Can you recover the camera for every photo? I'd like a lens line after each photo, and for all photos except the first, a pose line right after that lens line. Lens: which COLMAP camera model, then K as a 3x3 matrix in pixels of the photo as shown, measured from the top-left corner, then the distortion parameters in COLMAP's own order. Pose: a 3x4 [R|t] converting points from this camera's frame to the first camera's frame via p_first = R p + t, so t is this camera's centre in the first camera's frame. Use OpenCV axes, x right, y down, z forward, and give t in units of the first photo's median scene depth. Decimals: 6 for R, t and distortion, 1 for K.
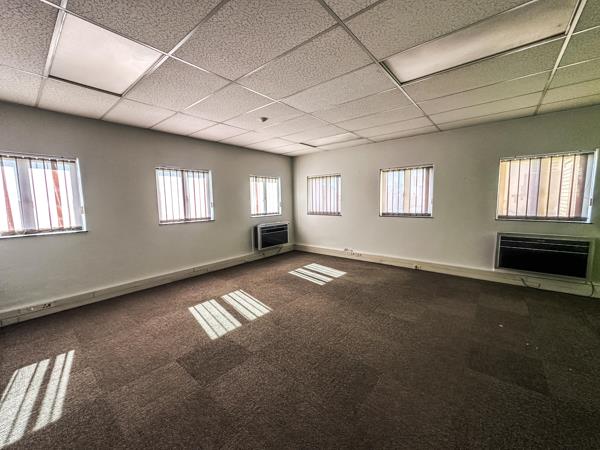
lens RADIAL K [[239.8, 0, 299.7], [0, 239.8, 225.0], [0, 0, 1]] dist [-0.001422, 0.000384]
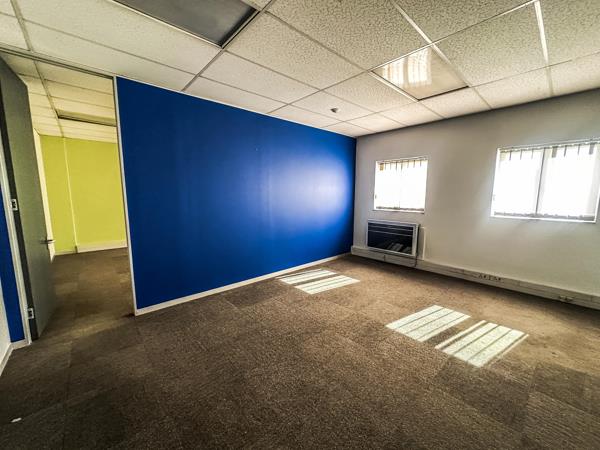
lens RADIAL K [[239.8, 0, 299.7], [0, 239.8, 225.0], [0, 0, 1]] dist [-0.001422, 0.000384]
pose [[-0.154893, 0.146435, -0.977018, 0.676971], [-0.097081, 0.981911, 0.162559, -0.087169], [0.983150, 0.120029, -0.137875, 0.770723]]
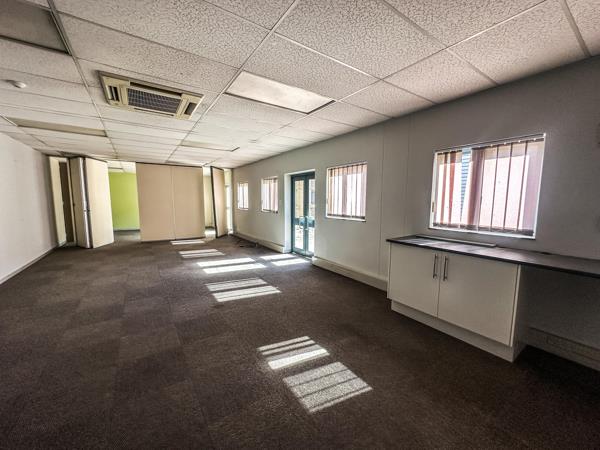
lens RADIAL K [[239.8, 0, 299.7], [0, 239.8, 225.0], [0, 0, 1]] dist [-0.001422, 0.000384]
pose [[-0.285021, 0.109968, -0.952192, 0.588539], [-0.104926, 0.983848, 0.145032, -0.109764], [0.952761, 0.141247, -0.268879, 1.038598]]
